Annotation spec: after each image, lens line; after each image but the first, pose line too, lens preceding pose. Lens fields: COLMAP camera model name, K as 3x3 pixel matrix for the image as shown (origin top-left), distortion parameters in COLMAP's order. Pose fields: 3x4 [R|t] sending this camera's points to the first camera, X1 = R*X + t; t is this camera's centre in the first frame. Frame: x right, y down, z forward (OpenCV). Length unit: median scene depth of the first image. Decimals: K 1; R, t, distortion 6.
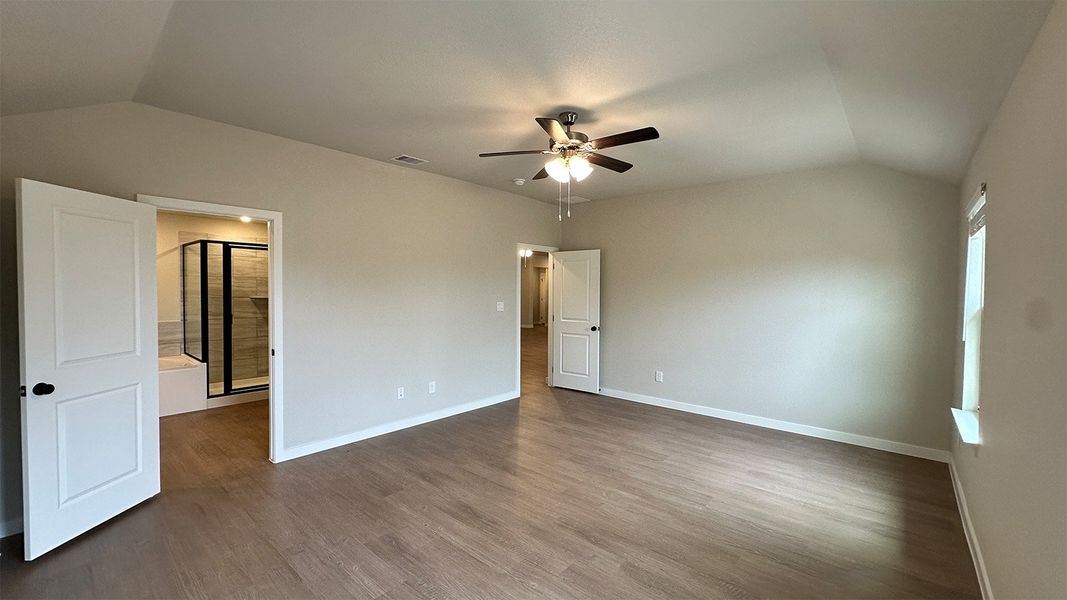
lens RADIAL K [[426.3, 0, 533.5], [0, 426.3, 300.0], [0, 0, 1]] dist [-0.000098, 0.000194]
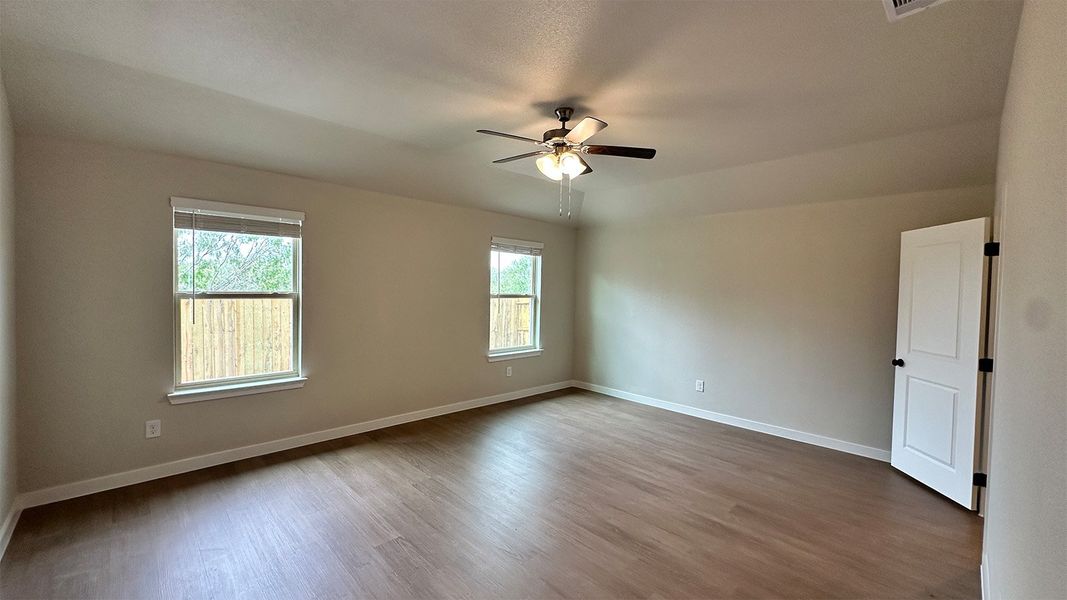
lens RADIAL K [[426.3, 0, 533.5], [0, 426.3, 300.0], [0, 0, 1]] dist [-0.000098, 0.000194]
pose [[-0.995743, -0.033991, 0.085672, 0.054156], [-0.029300, 0.998032, 0.055435, -0.052849], [-0.087388, 0.052689, -0.994780, 2.033067]]
